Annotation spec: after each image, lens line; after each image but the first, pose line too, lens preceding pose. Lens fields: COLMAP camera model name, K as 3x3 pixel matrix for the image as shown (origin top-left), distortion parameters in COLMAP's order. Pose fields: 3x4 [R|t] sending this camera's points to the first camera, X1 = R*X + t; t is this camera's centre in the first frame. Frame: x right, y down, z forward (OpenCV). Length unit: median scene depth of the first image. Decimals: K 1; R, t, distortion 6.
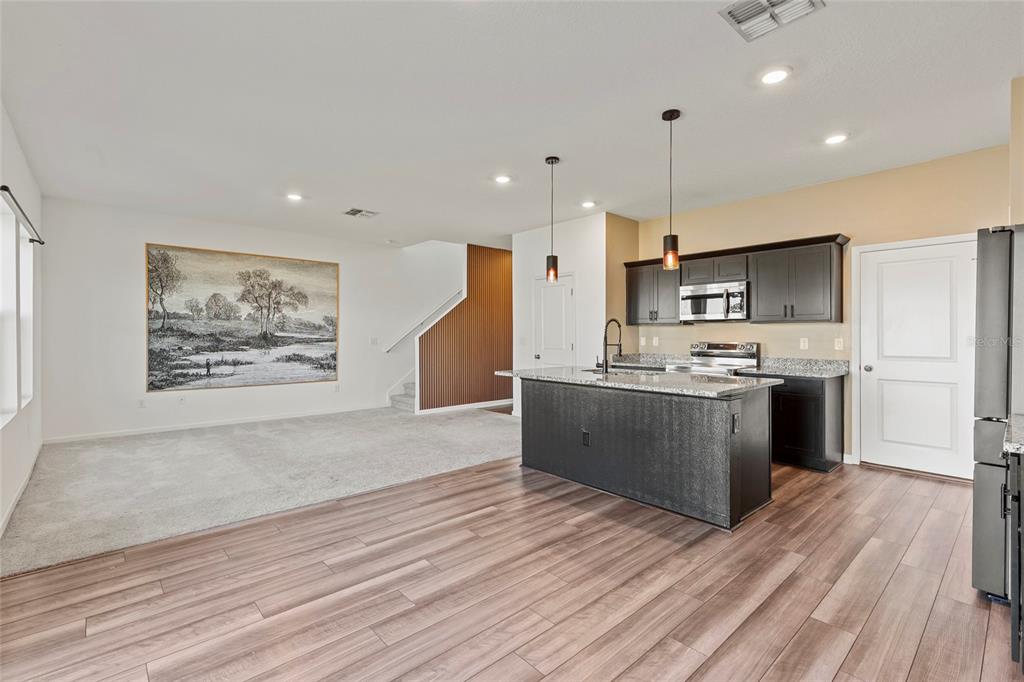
lens RADIAL K [[462.7, 0, 515.8], [0, 462.7, 335.3], [0, 0, 1]] dist [0.005624, 0.000317]
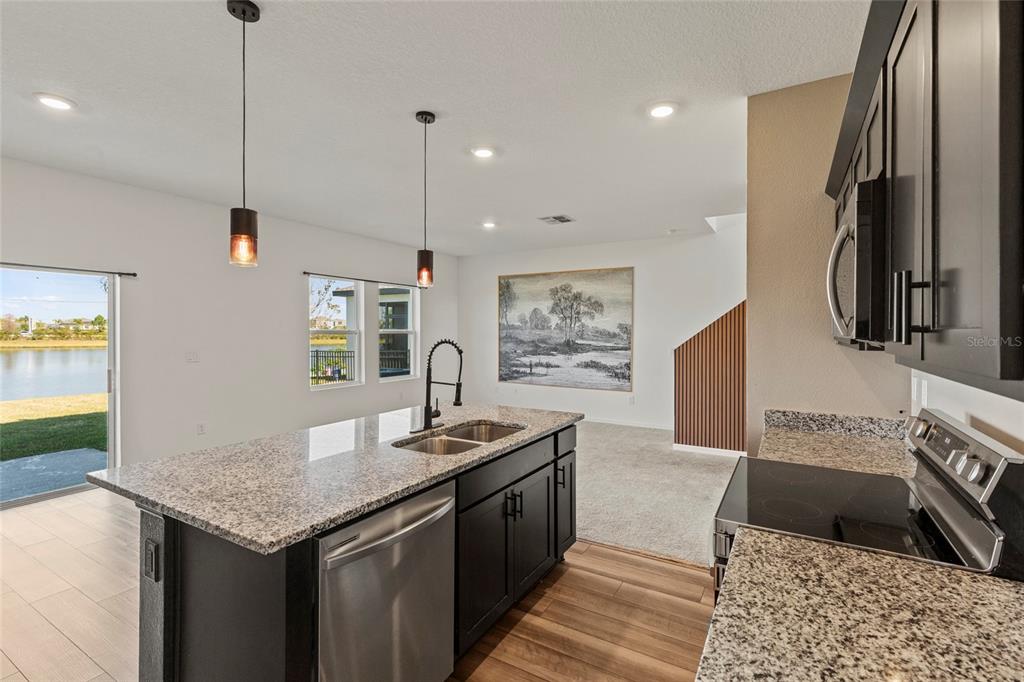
lens RADIAL K [[462.7, 0, 516.6], [0, 462.7, 337.2], [0, 0, 1]] dist [0.005624, 0.000317]
pose [[0.304404, 0.014569, -0.952432, 0.511428], [-0.003659, 0.999894, 0.014126, -0.030104], [0.952536, -0.000815, 0.304425, 0.574095]]
